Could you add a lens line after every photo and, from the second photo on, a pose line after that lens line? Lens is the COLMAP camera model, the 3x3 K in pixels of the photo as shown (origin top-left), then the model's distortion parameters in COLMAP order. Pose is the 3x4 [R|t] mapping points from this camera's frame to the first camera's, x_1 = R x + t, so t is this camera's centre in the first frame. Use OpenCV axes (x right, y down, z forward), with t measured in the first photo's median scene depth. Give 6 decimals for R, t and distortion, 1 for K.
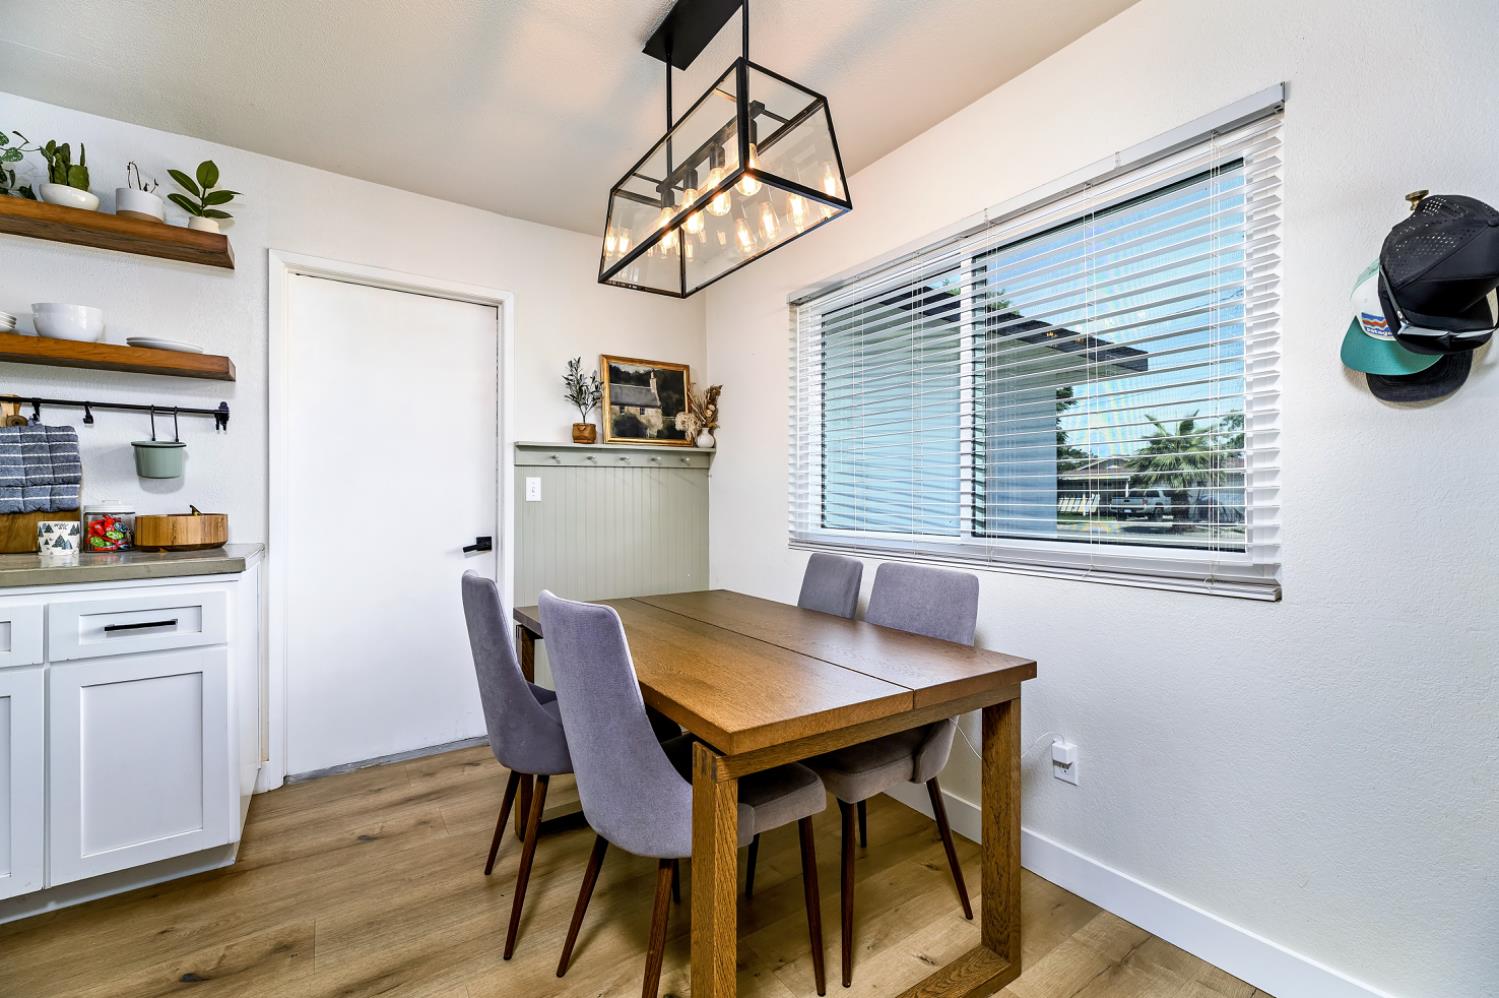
lens RADIAL K [[619.2, 0, 750.0], [0, 619.2, 499.2], [0, 0, 1]] dist [0.004780, -0.000259]
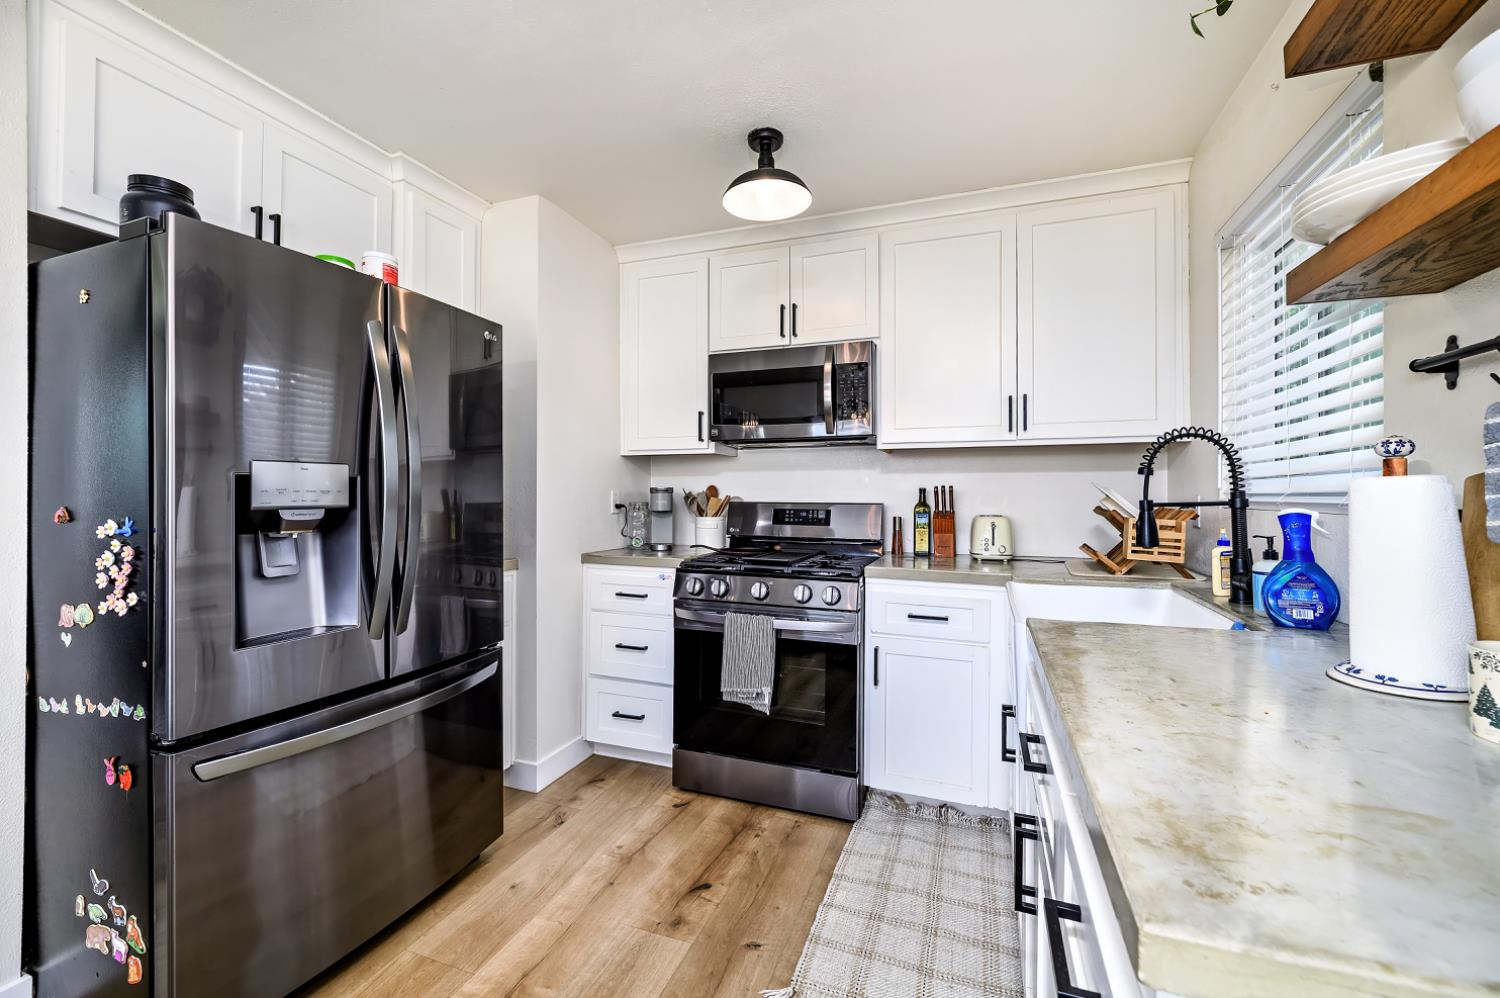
lens RADIAL K [[607.3, 0, 746.3], [0, 607.3, 493.6], [0, 0, 1]] dist [-0.004245, -0.001293]
pose [[-0.818546, -0.000783, -0.574441, -0.528828], [-0.002872, 0.999992, 0.002730, -0.051255], [0.574434, 0.003885, -0.818542, 0.989798]]
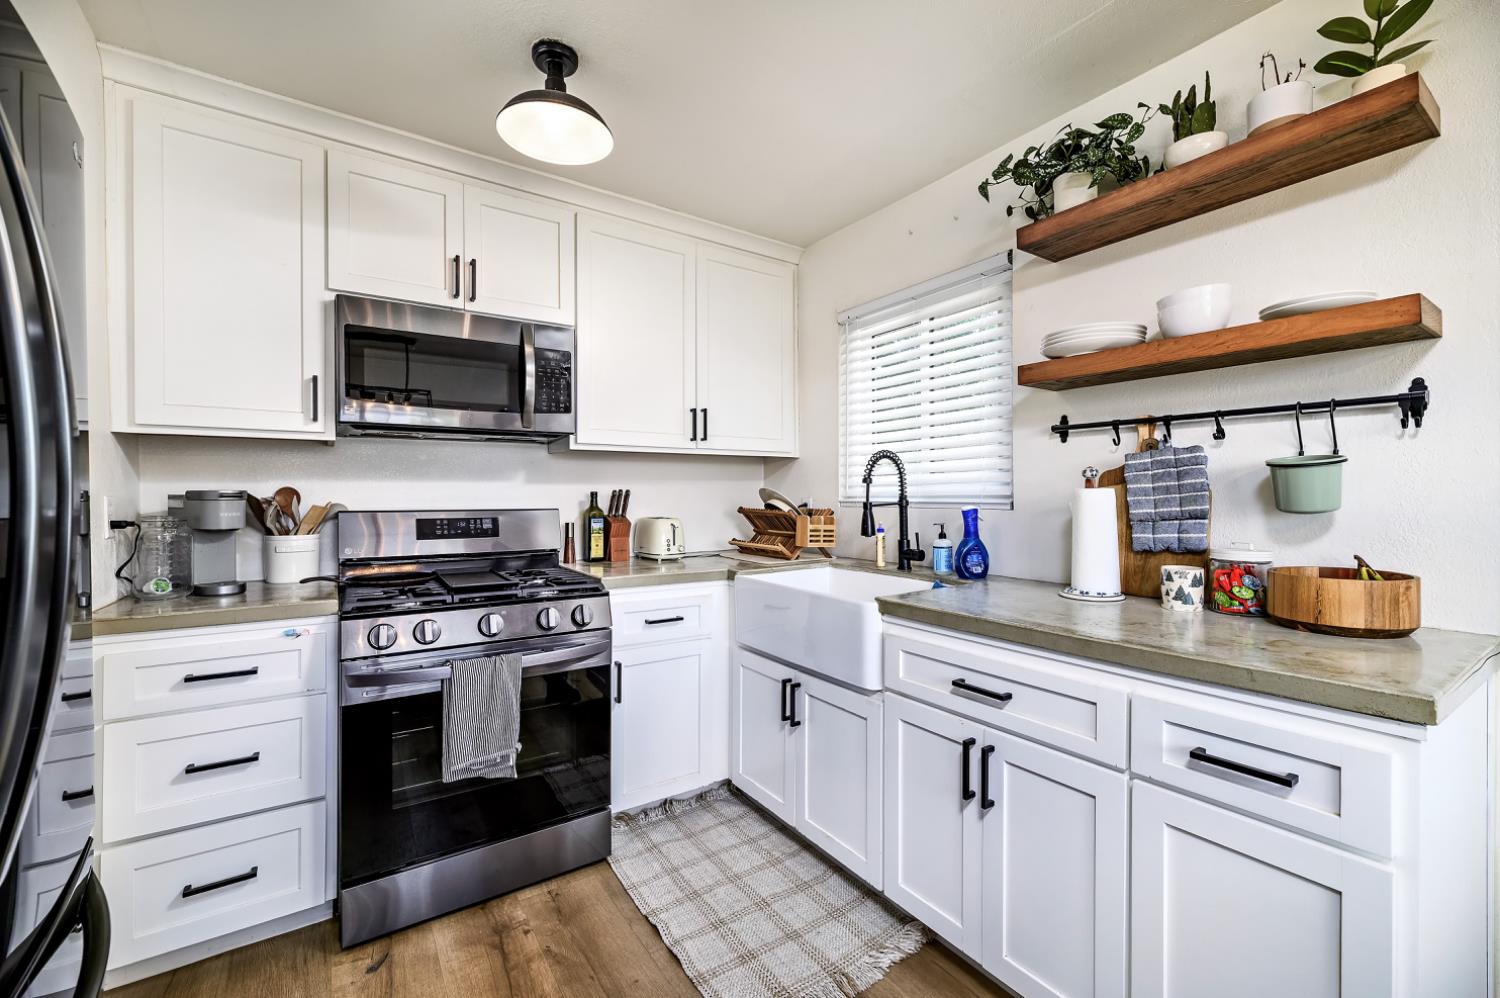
lens RADIAL K [[607.3, 0, 747.4], [0, 607.3, 500.3], [0, 0, 1]] dist [-0.004245, -0.001293]
pose [[-0.009149, 0.009609, -0.999912, -0.320590], [0.000205, 0.999954, 0.009607, -0.055481], [0.999958, -0.000117, -0.009150, 0.436598]]
